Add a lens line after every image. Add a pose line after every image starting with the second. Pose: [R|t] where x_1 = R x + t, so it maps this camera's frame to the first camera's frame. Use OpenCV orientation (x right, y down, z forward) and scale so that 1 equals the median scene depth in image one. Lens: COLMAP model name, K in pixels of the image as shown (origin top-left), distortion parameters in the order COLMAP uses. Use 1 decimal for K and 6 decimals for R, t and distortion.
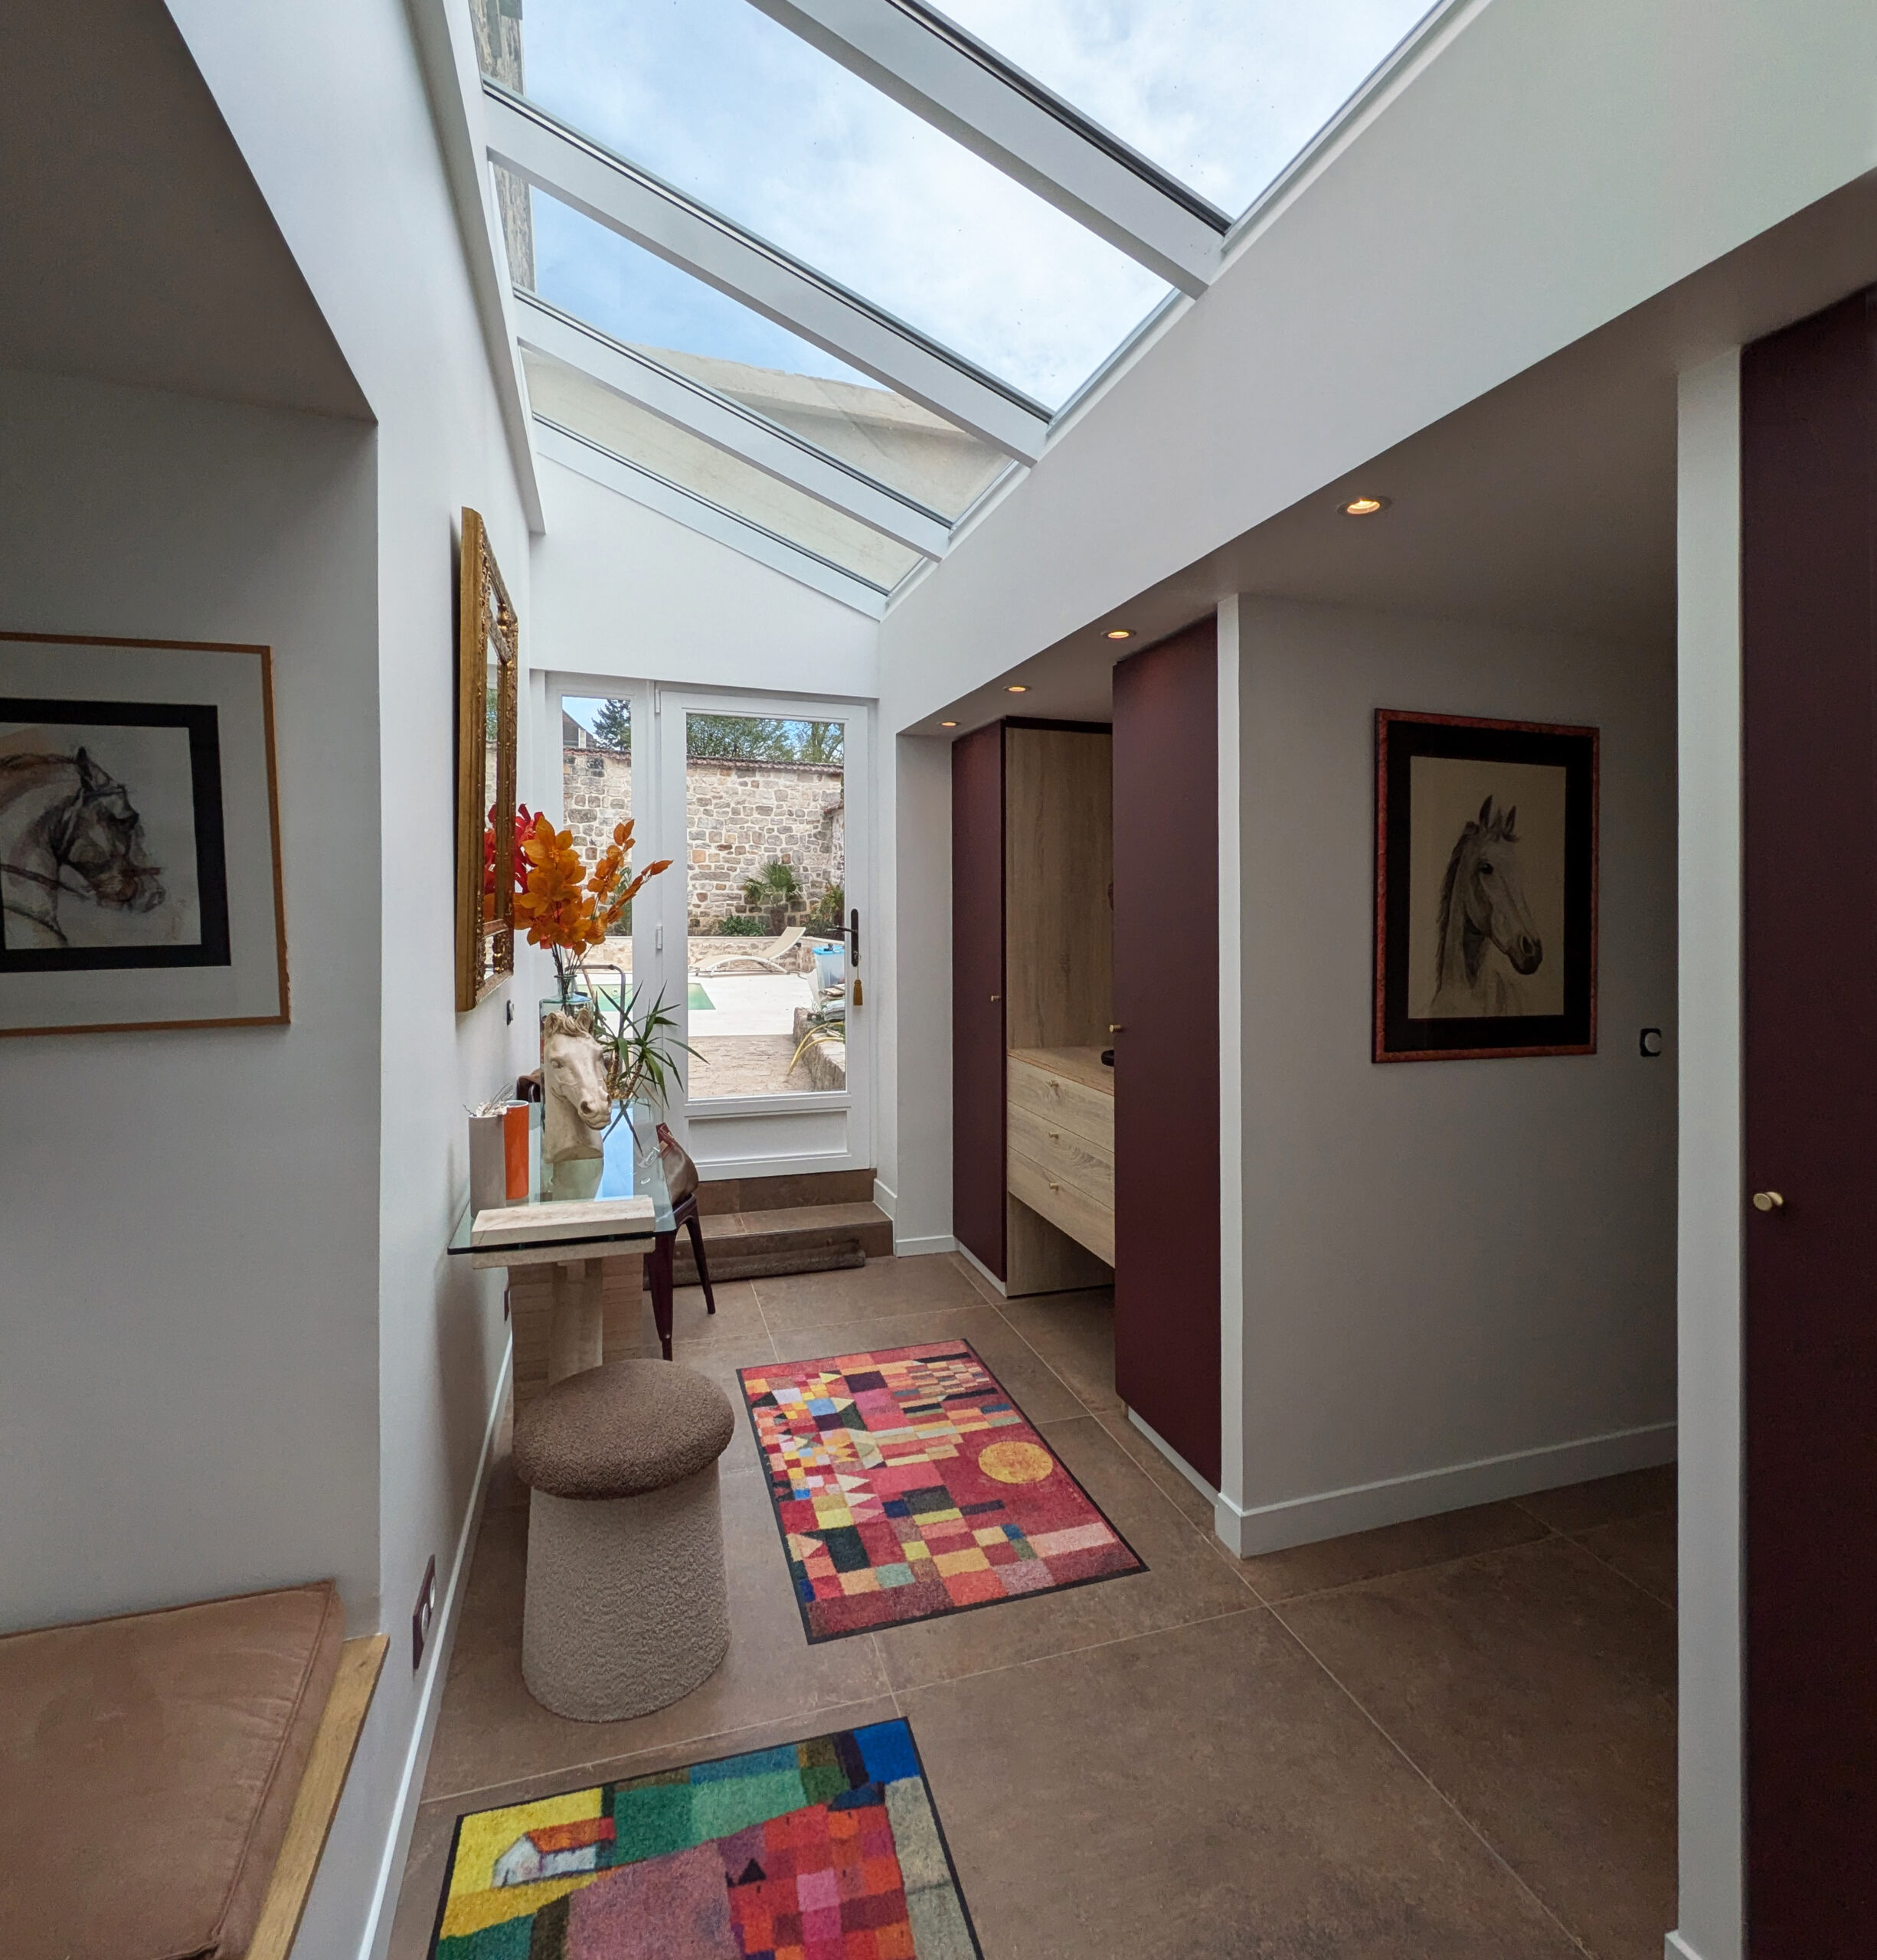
lens RADIAL K [[1094.1, 0, 987.8], [0, 1094.1, 980.8], [0, 0, 1]] dist [0.030820, -0.001939]
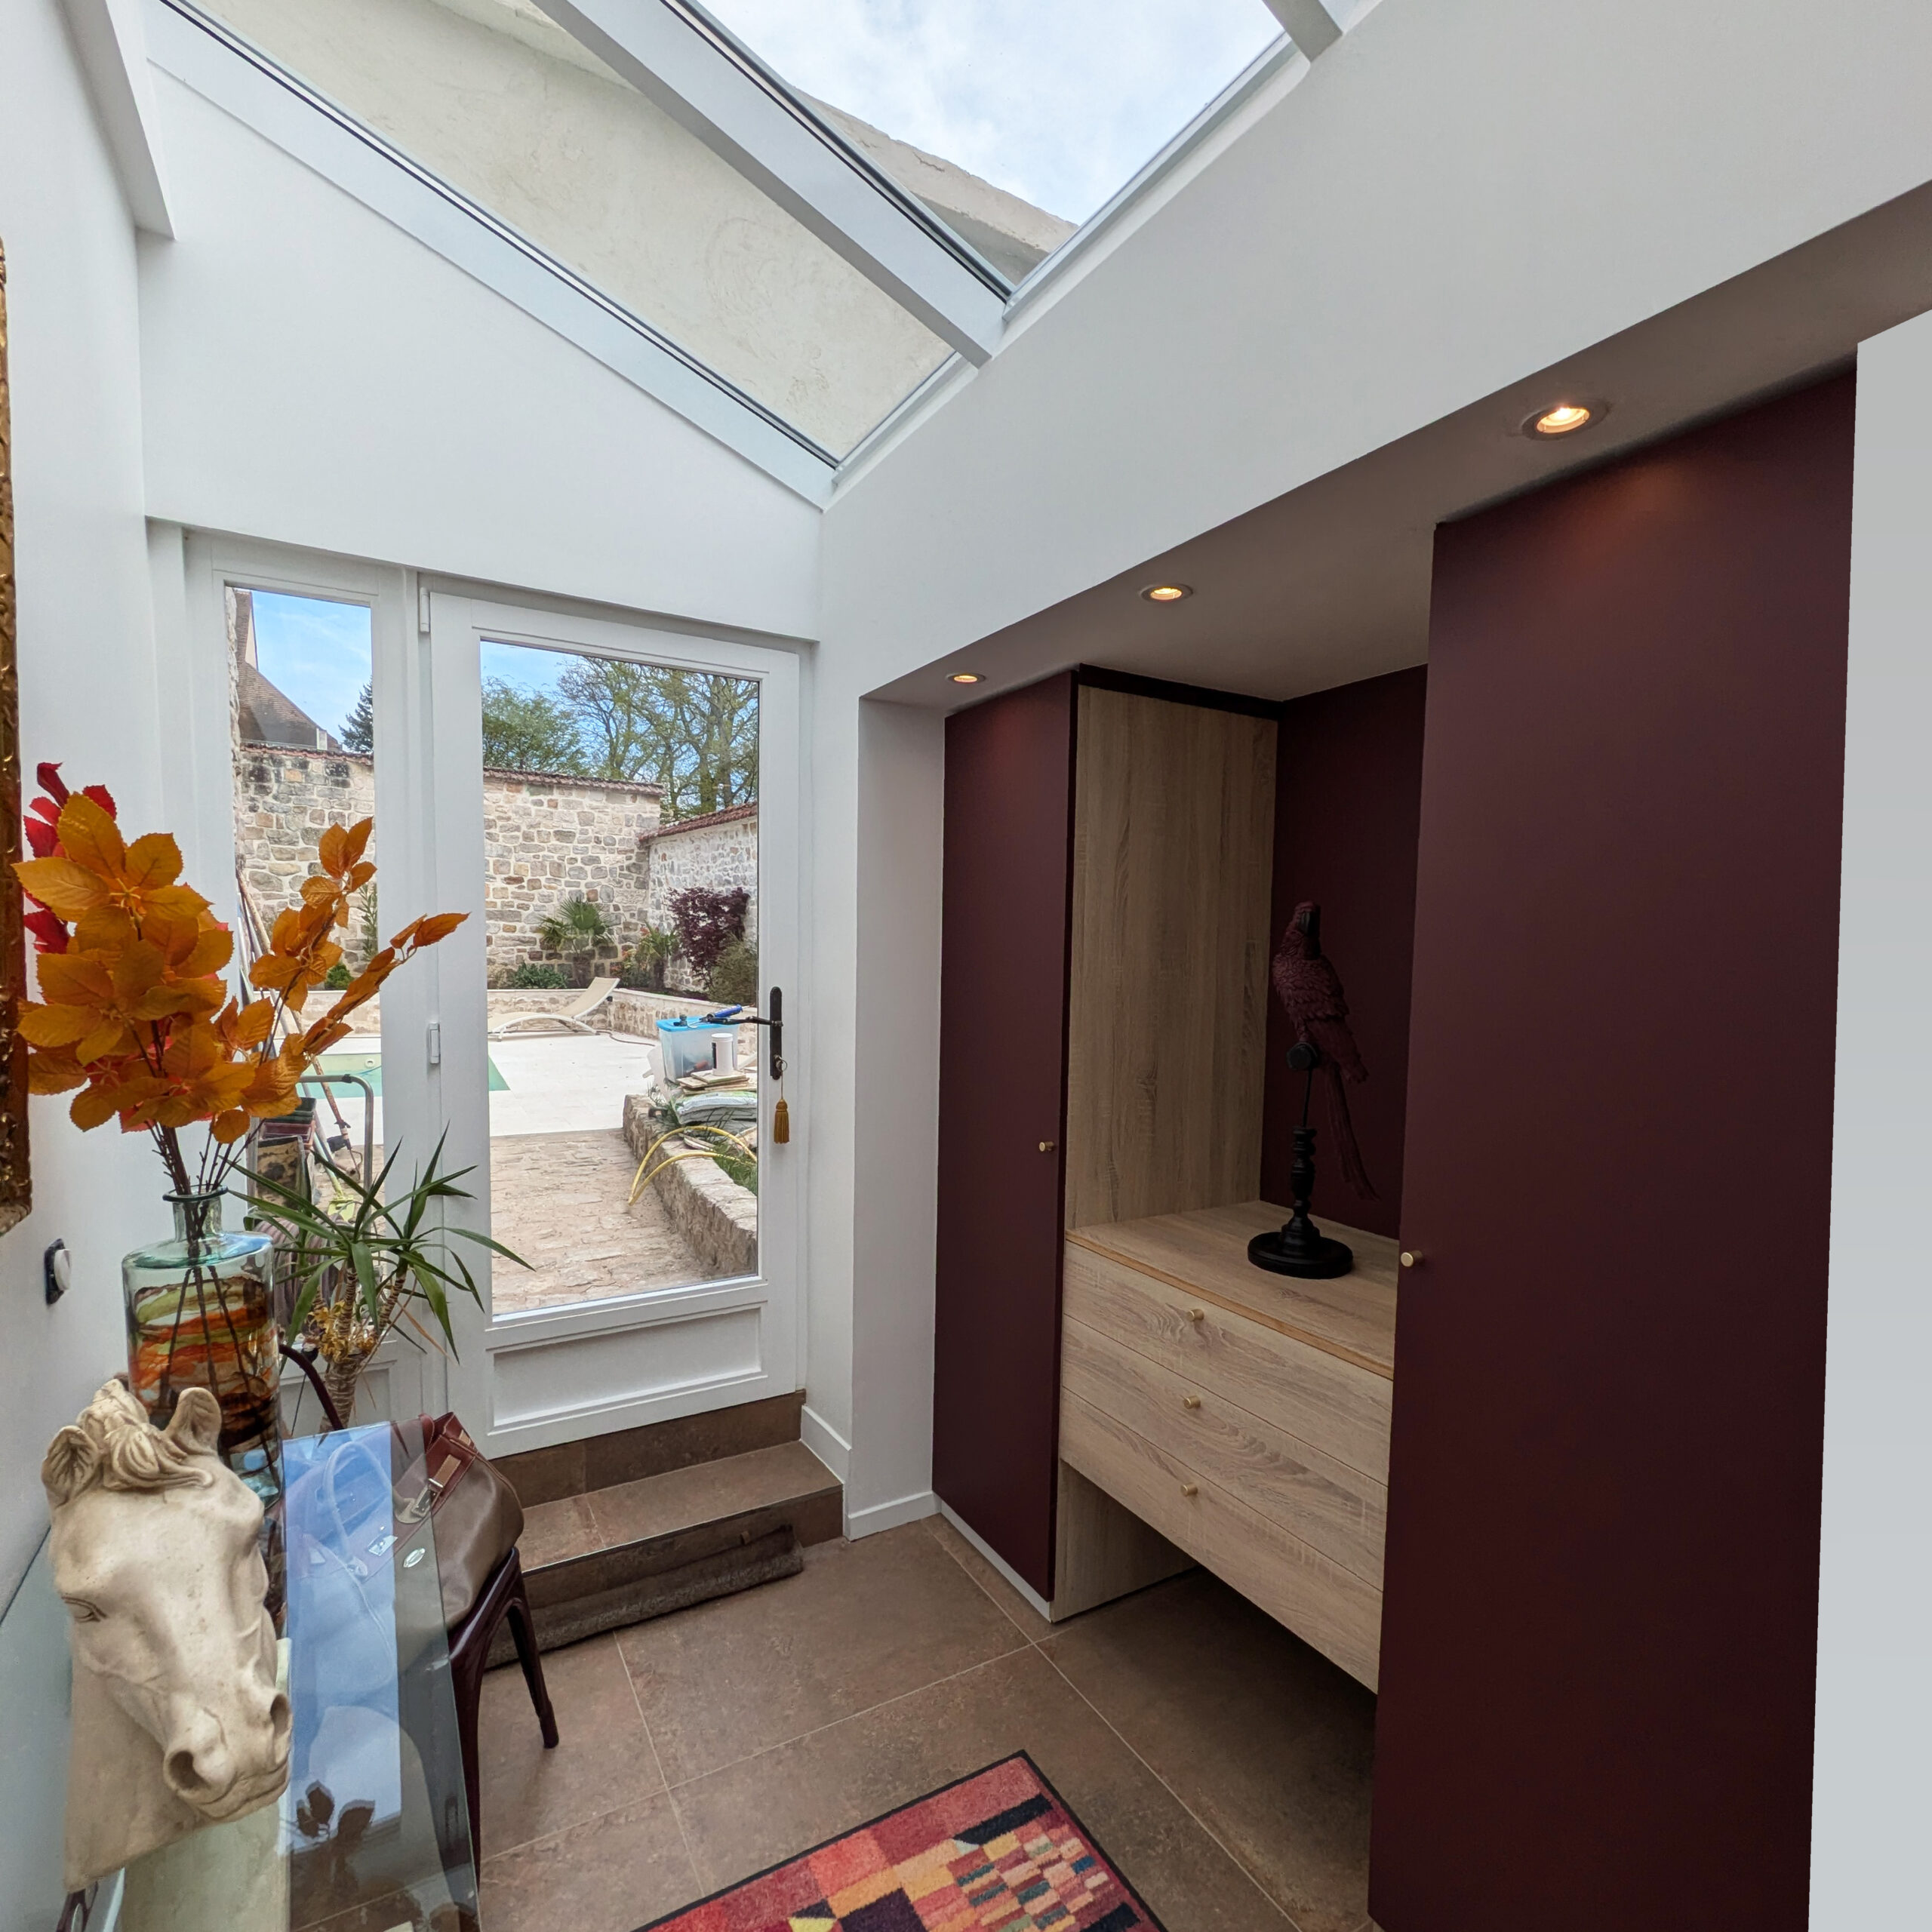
lens RADIAL K [[1008.2, 0, 961.3], [0, 1008.2, 1031.6], [0, 0, 1]] dist [0.005304, -0.001091]
pose [[0.981042, -0.009798, 0.193547, -0.159333], [0.005398, 0.999715, 0.023247, -0.065657], [-0.193720, -0.021762, 0.980815, 0.522319]]
